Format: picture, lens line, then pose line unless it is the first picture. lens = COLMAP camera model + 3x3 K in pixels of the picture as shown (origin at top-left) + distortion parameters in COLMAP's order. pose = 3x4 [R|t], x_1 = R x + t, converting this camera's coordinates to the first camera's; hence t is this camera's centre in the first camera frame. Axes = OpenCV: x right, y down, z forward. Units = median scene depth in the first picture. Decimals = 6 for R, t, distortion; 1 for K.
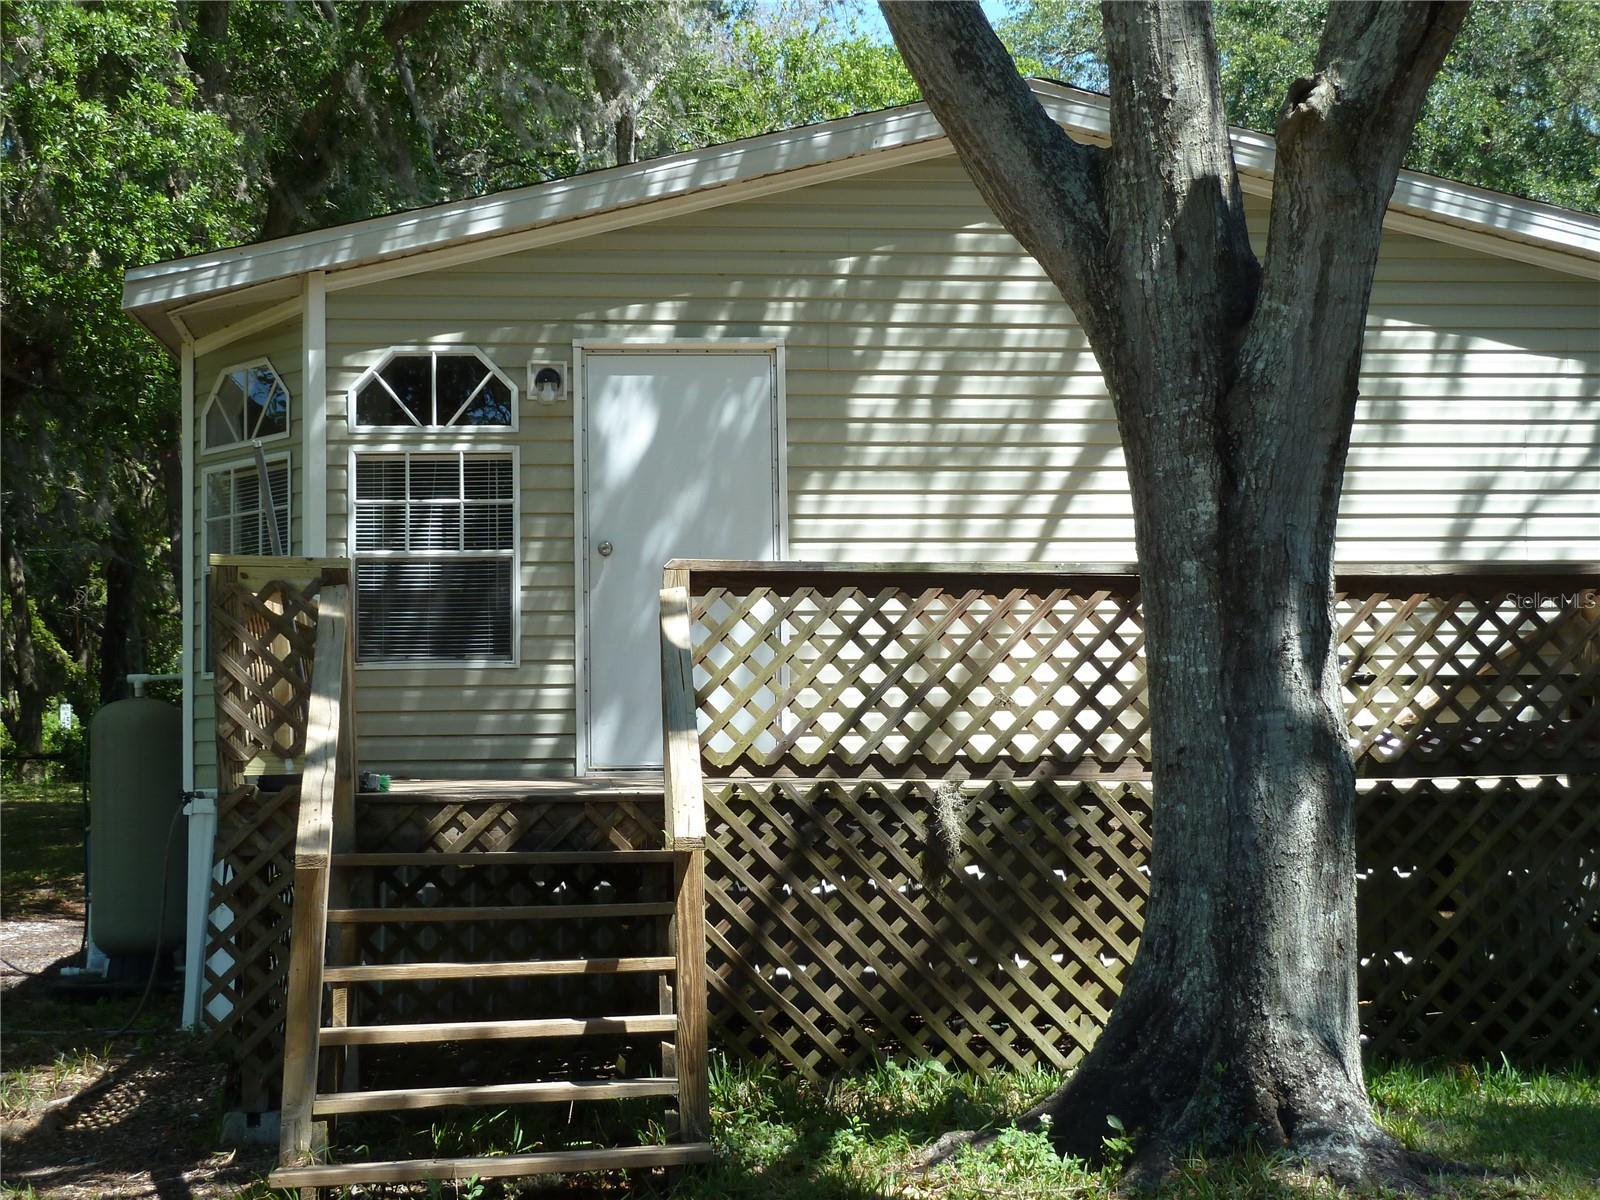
lens RADIAL K [[2559.2, 0, 800.0], [0, 2559.2, 600.0], [0, 0, 1]] dist [-0.030771, -0.062043]
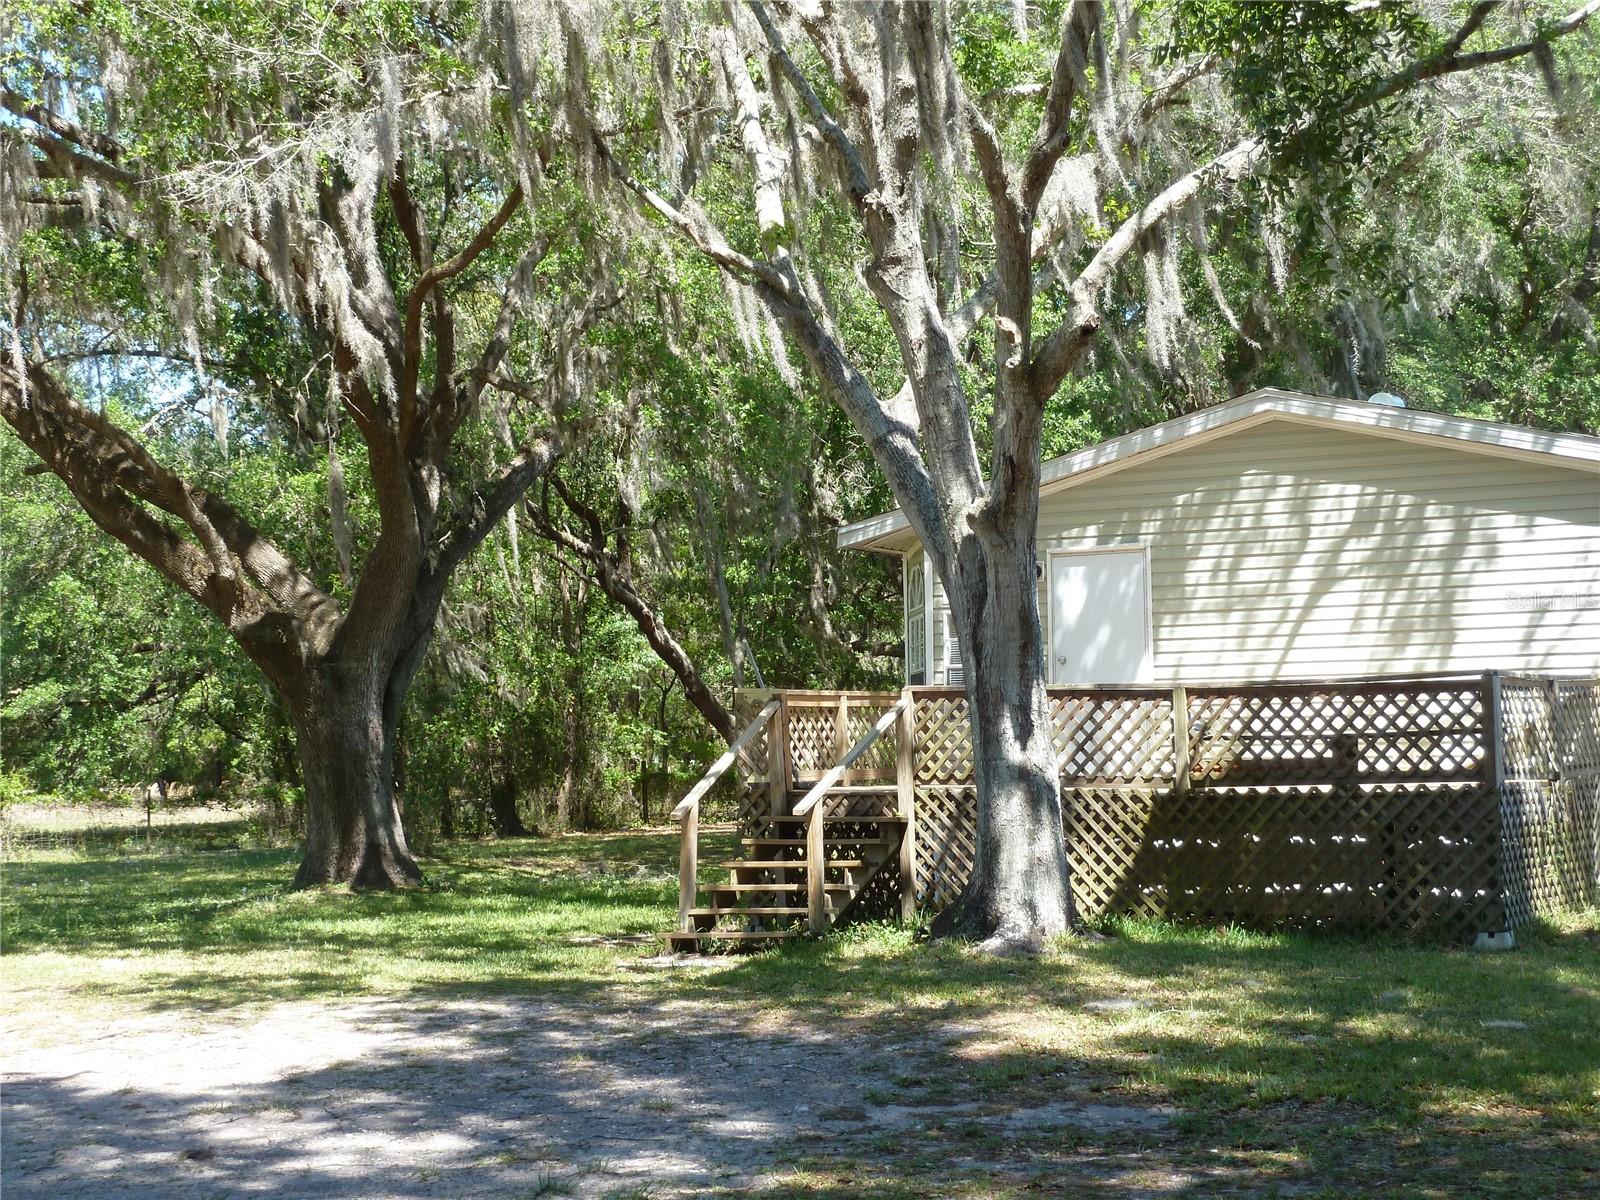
lens RADIAL K [[2559.2, 0, 800.0], [0, 2559.2, 600.0], [0, 0, 1]] dist [-0.030771, -0.062043]
pose [[0.803937, -0.036659, -0.593583, 0.884821], [0.038445, 0.999214, -0.009641, -0.053987], [0.593470, -0.015070, 0.804715, -0.622509]]
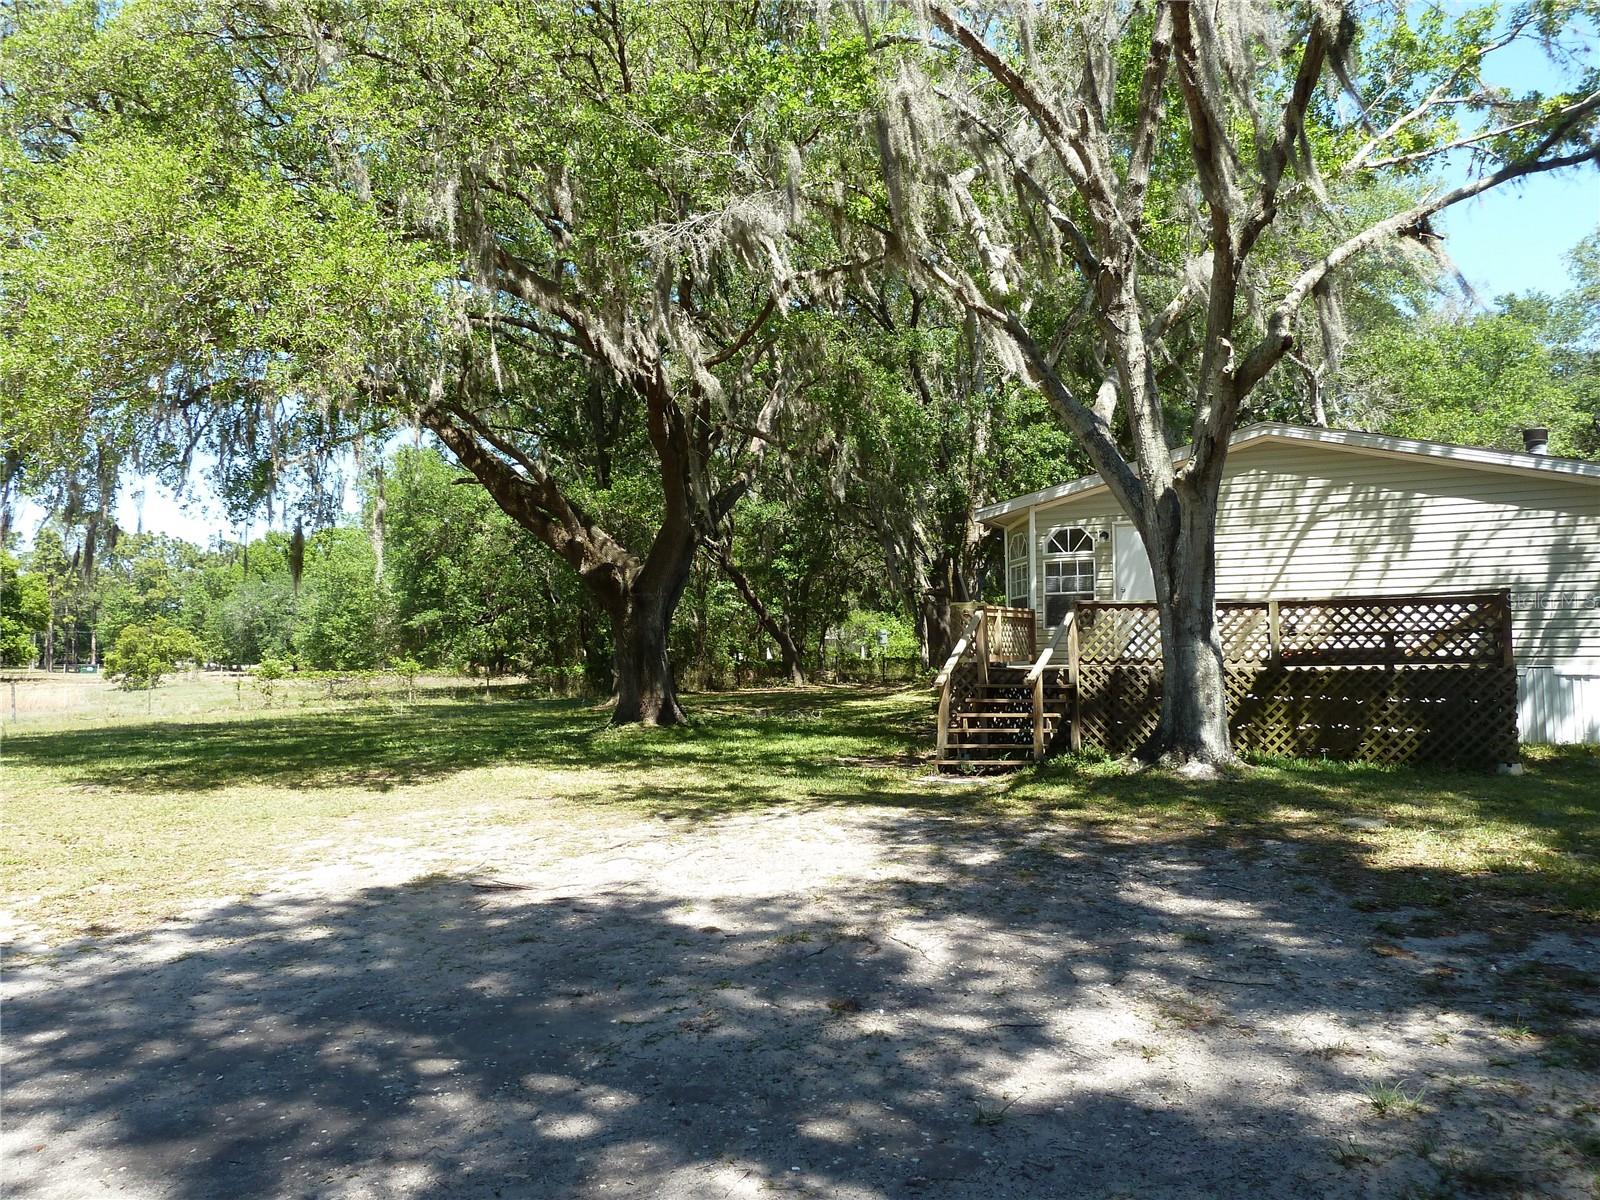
lens RADIAL K [[1258.8, 0, 832.3], [0, 1258.8, 597.6], [0, 0, 1]] dist [-0.056478, 0.002326]
pose [[0.823130, -0.021135, -0.567460, 0.473726], [0.031993, 0.999446, 0.009183, -0.034186], [0.566952, -0.025713, 0.823350, -0.424164]]
